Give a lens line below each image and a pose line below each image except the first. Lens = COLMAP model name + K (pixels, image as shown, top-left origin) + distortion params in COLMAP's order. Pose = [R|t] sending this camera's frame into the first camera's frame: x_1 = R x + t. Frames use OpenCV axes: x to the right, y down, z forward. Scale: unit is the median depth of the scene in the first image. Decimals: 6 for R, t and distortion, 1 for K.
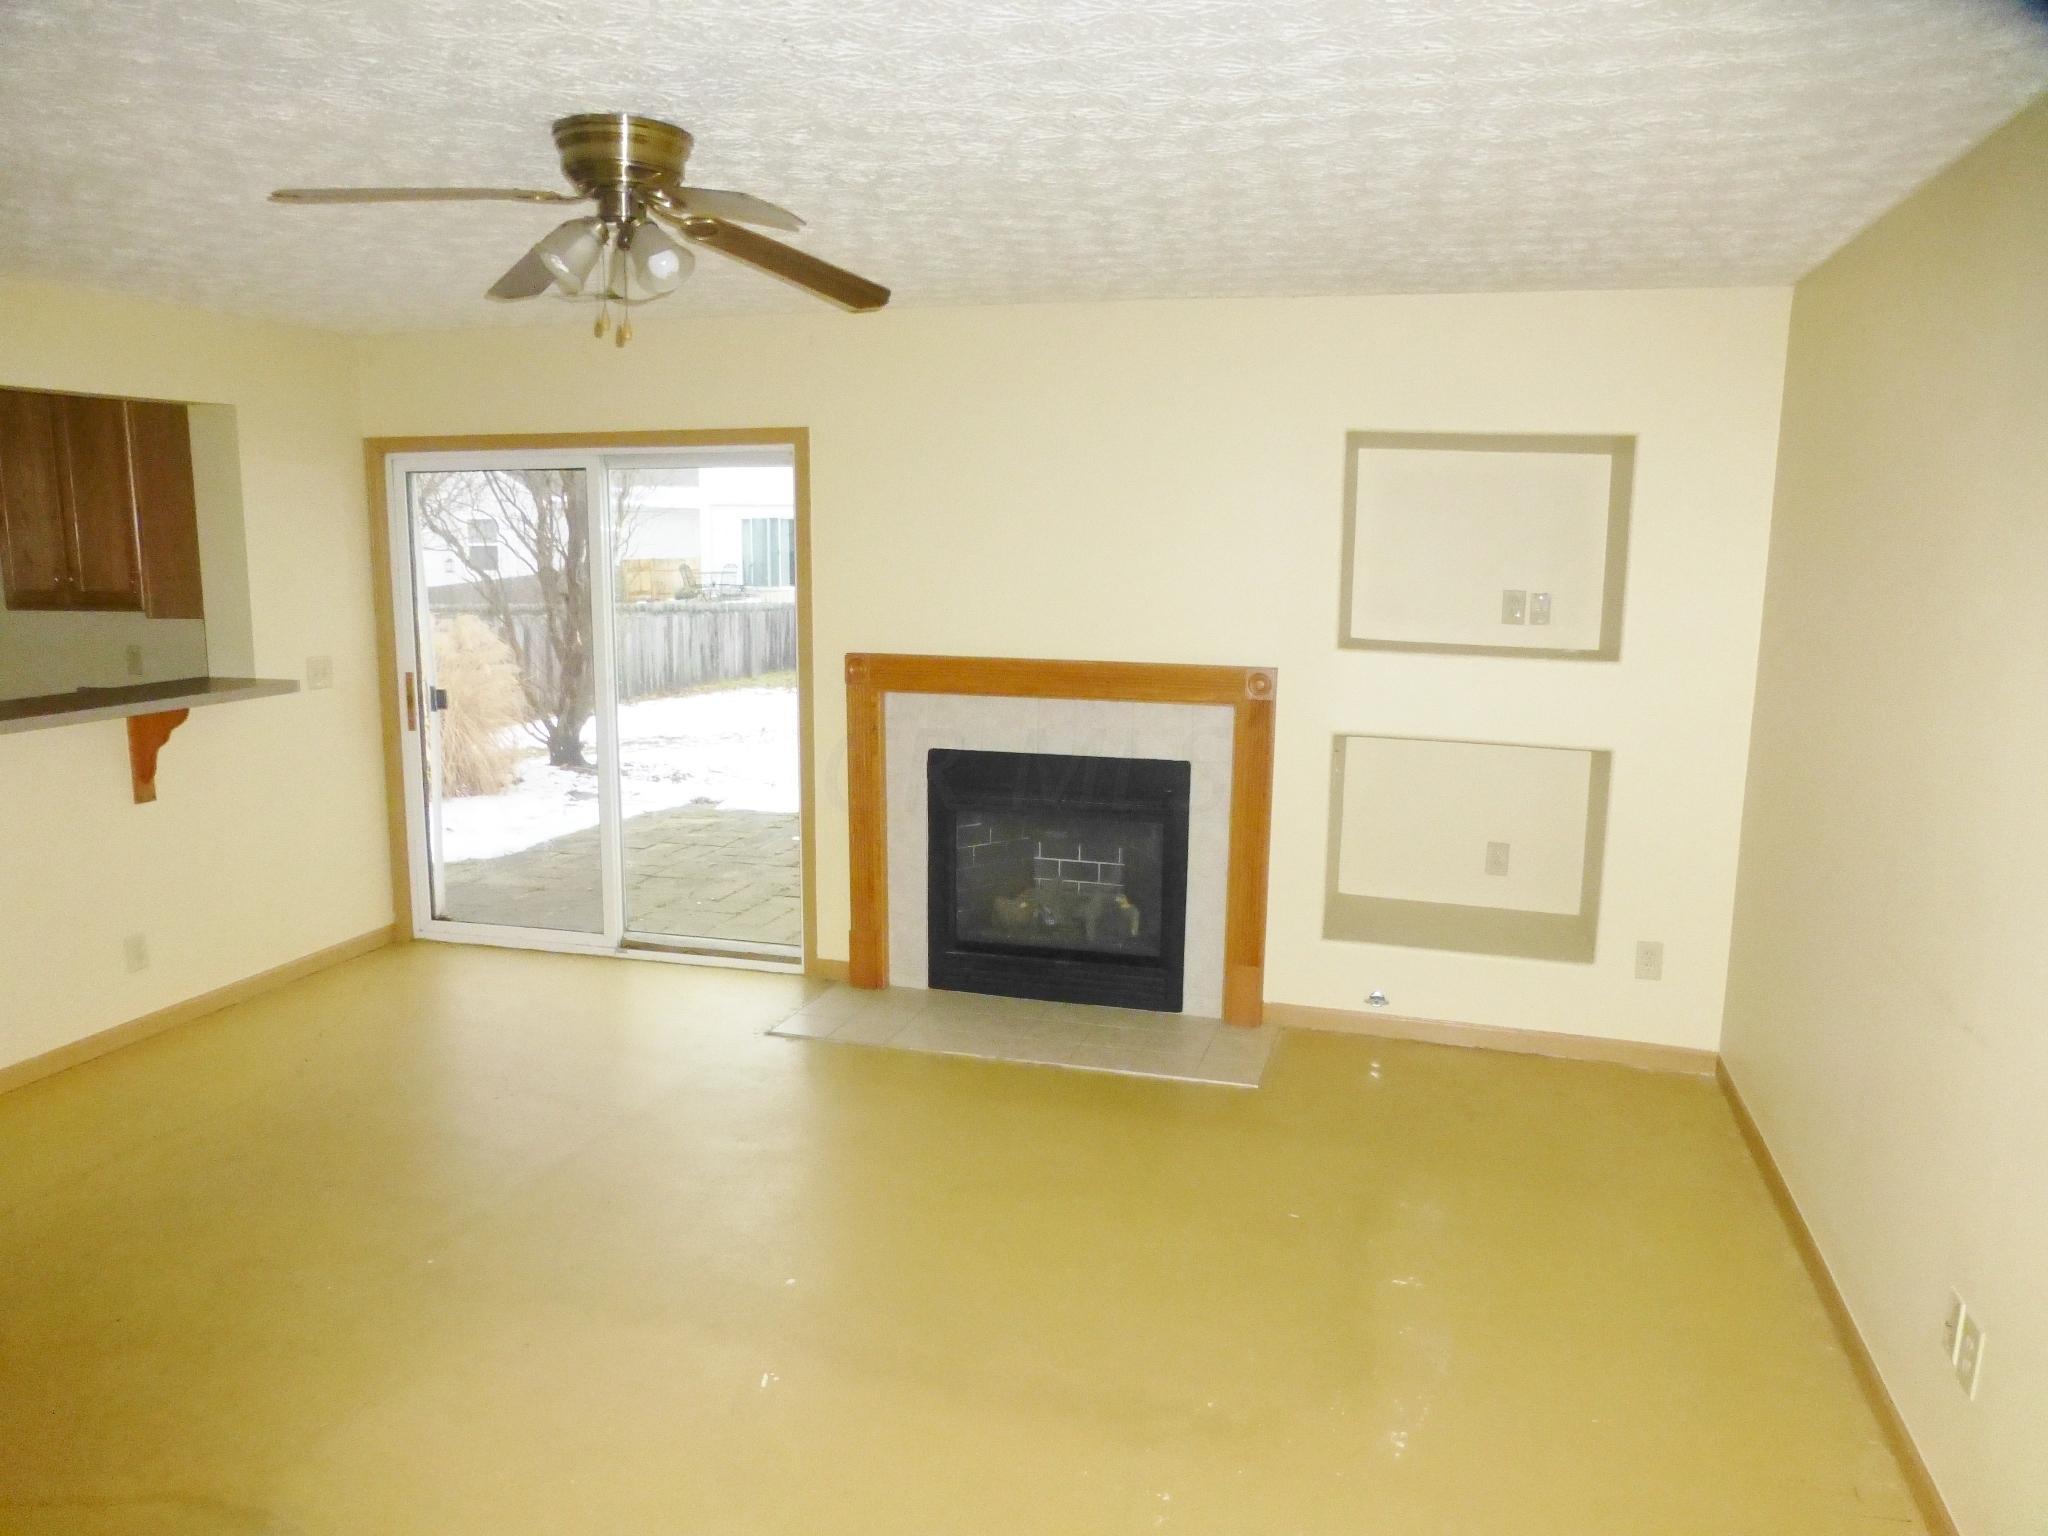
lens RADIAL K [[1474.4, 0, 1015.8], [0, 1474.4, 771.6], [0, 0, 1]] dist [-0.034461, 0.003545]
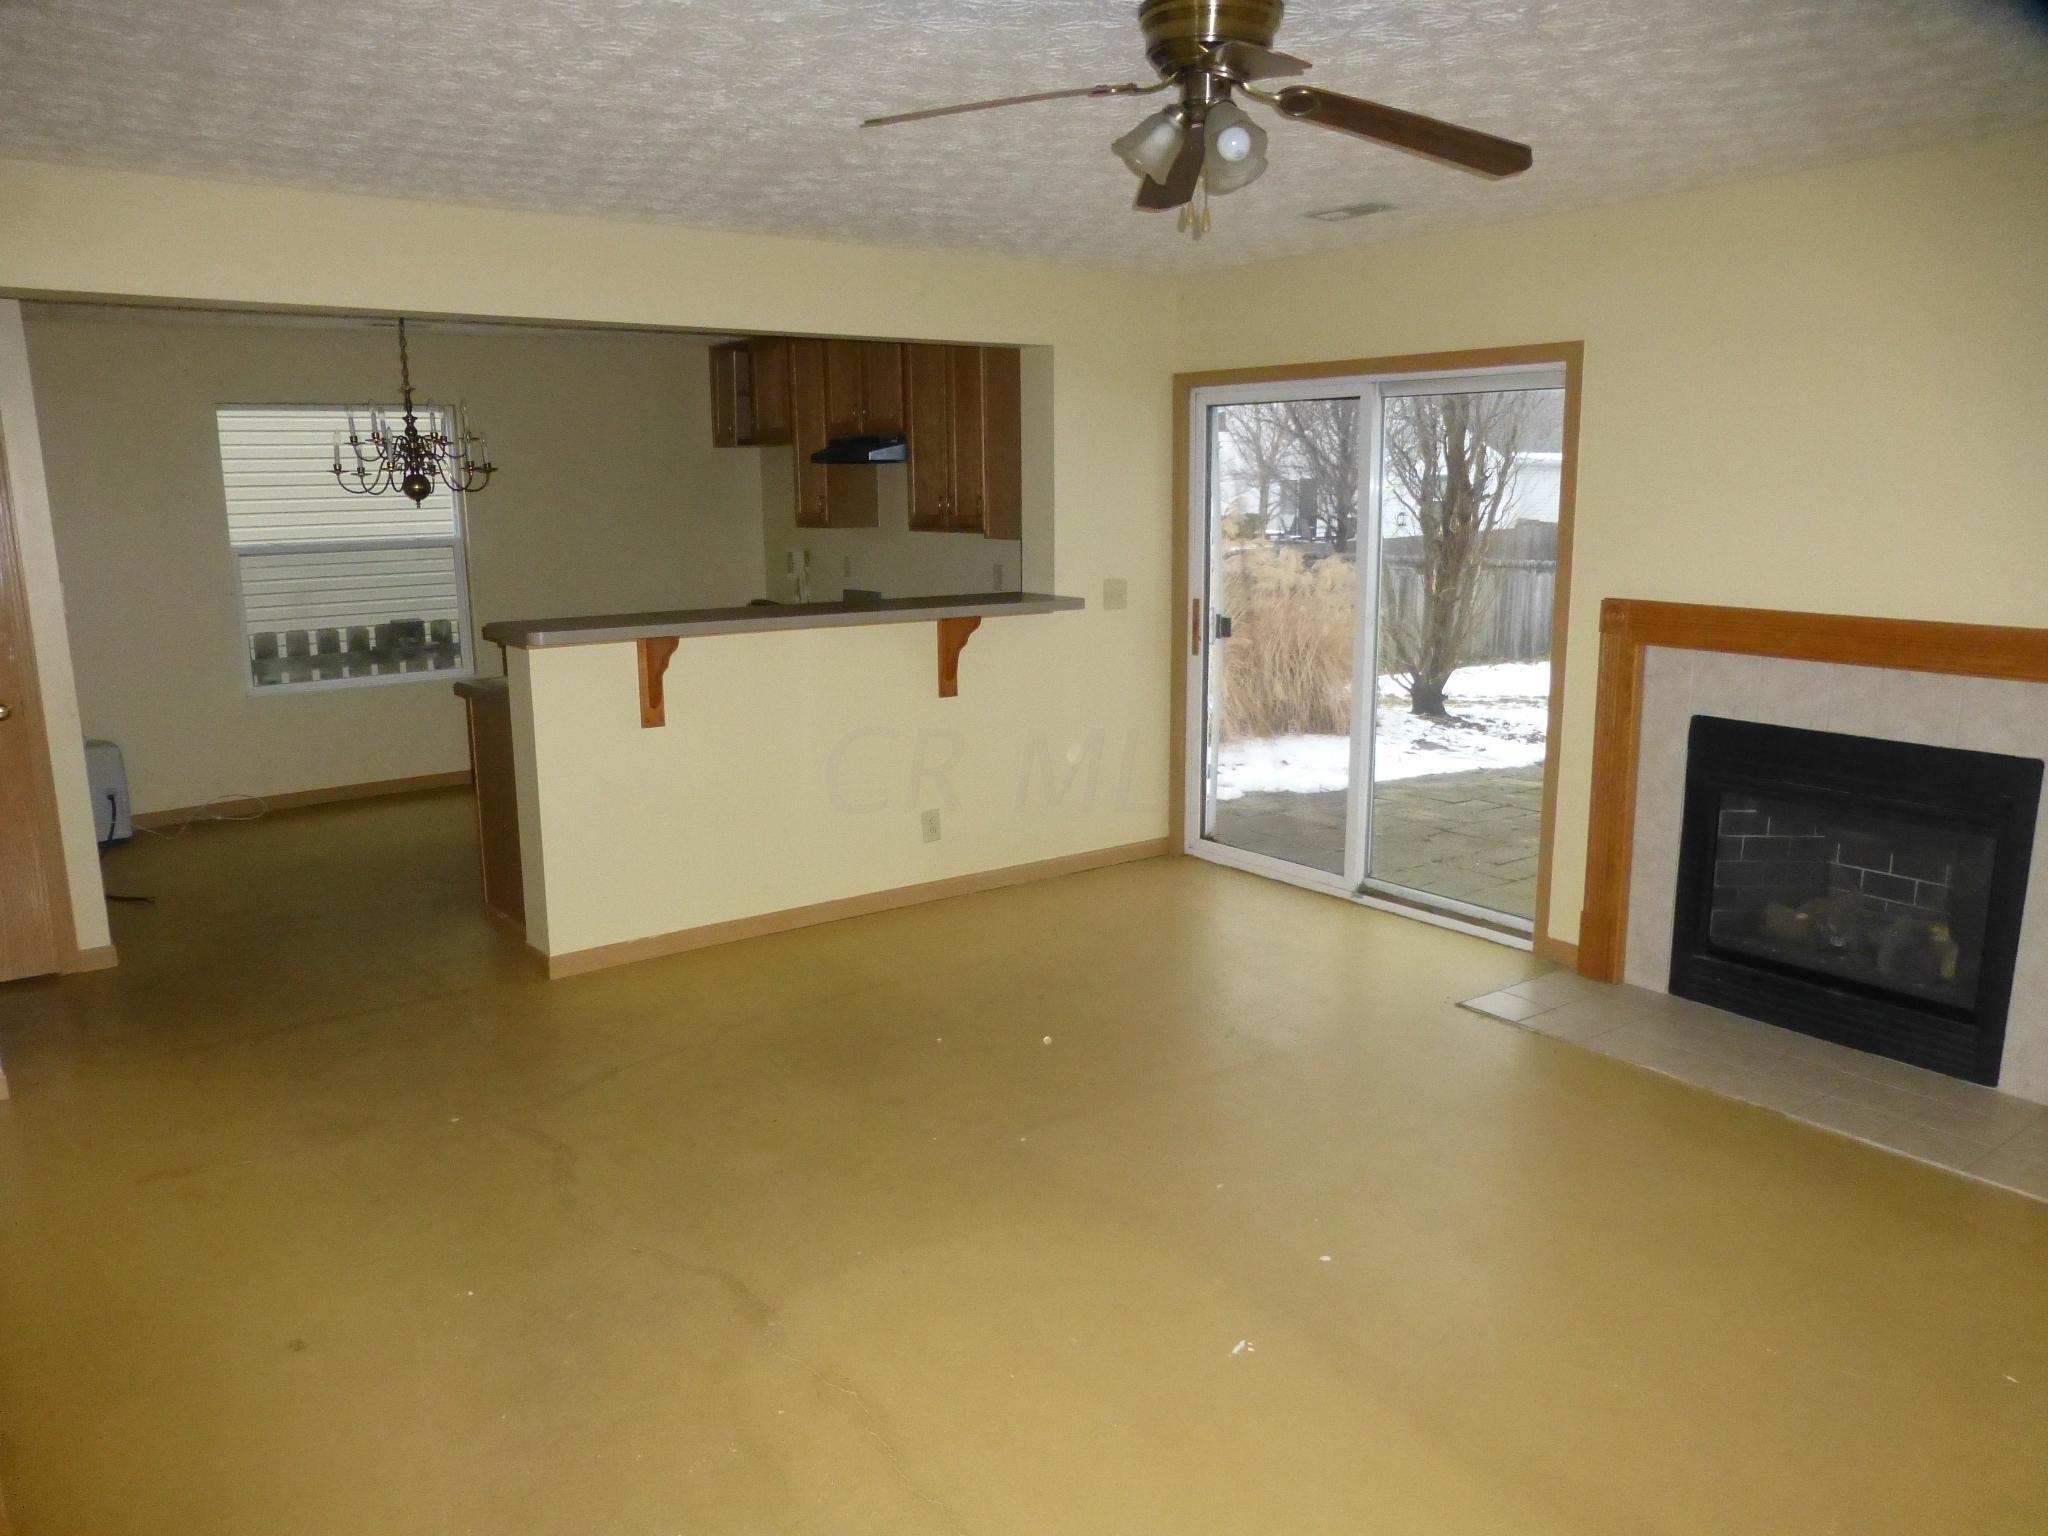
lens RADIAL K [[1474.4, 0, 1014.2], [0, 1474.4, 757.3], [0, 0, 1]] dist [-0.034461, 0.003545]
pose [[0.803860, 0.108850, -0.584774, 0.119767], [-0.098612, 0.993897, 0.049447, 0.005679], [0.586587, 0.017917, 0.809688, 0.084231]]
